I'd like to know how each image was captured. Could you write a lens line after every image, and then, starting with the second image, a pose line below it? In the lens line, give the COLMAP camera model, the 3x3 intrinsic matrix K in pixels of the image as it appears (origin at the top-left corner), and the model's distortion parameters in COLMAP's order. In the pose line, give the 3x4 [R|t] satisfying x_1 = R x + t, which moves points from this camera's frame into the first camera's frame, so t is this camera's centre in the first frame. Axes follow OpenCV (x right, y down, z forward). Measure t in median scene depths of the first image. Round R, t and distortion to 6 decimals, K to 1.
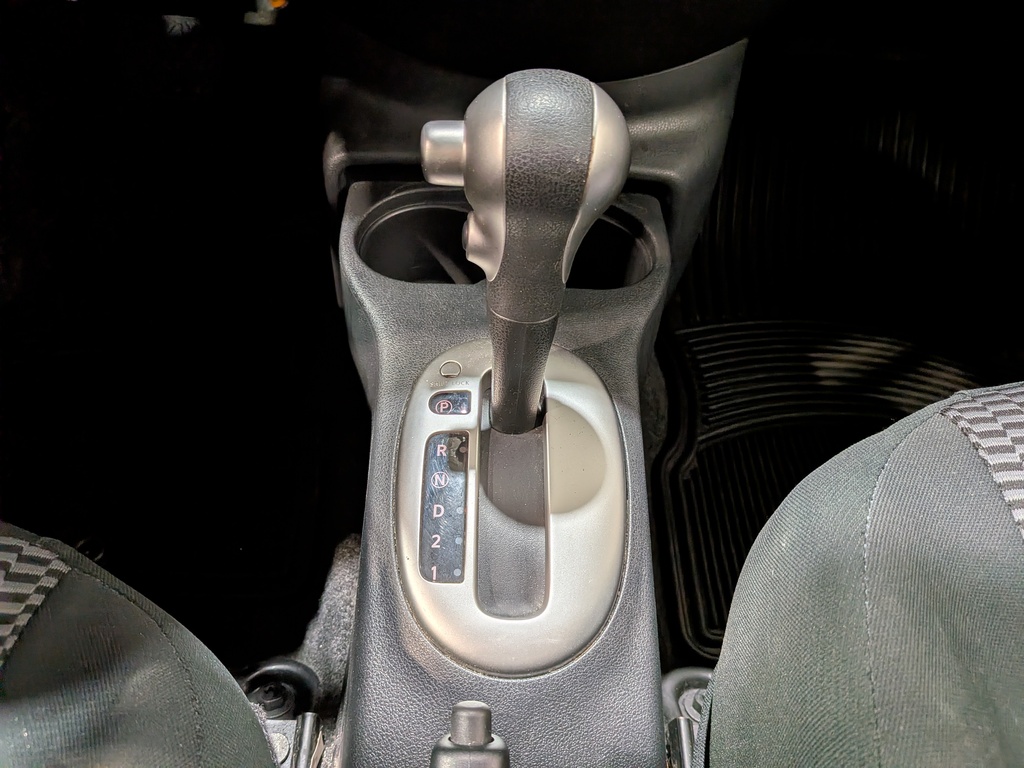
lens RADIAL K [[749.8, 0, 495.1], [0, 749.8, 392.4], [0, 0, 1]] dist [0.092193, -0.166855]
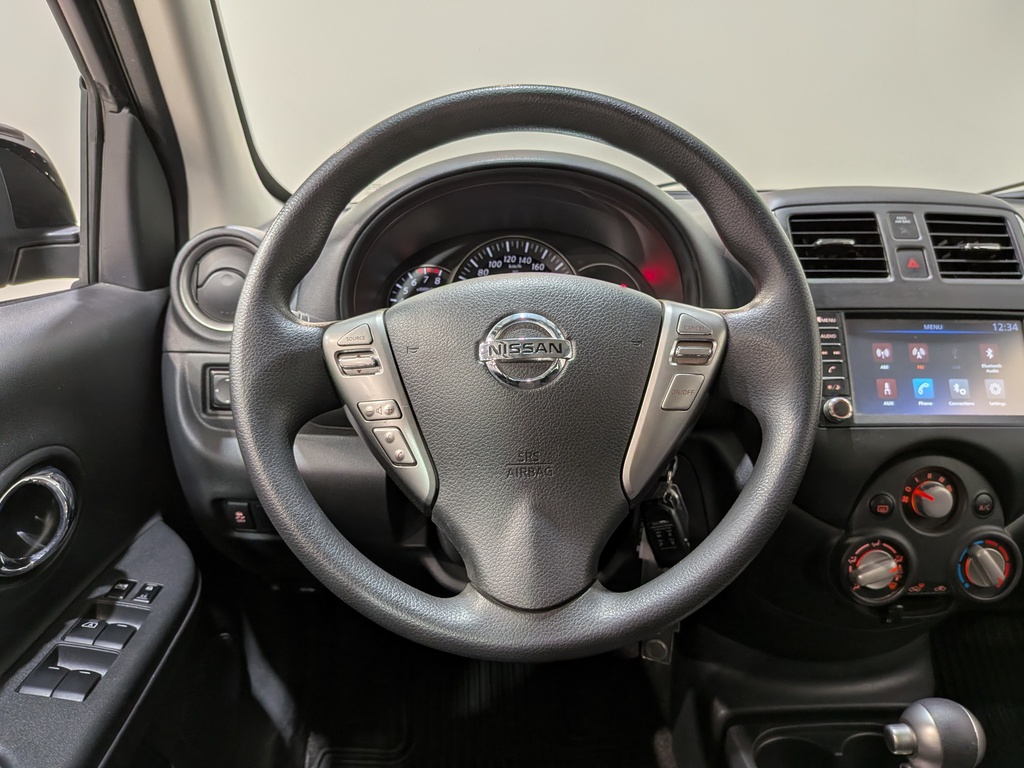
lens RADIAL K [[751.4, 0, 512.0], [0, 751.4, 384.0], [0, 0, 1]] dist [0.055992, -0.113411]
pose [[0.997594, -0.067192, 0.017092, -0.872779], [0.065521, 0.833077, -0.549263, -0.037388], [0.022667, 0.549061, 0.835475, -1.072454]]
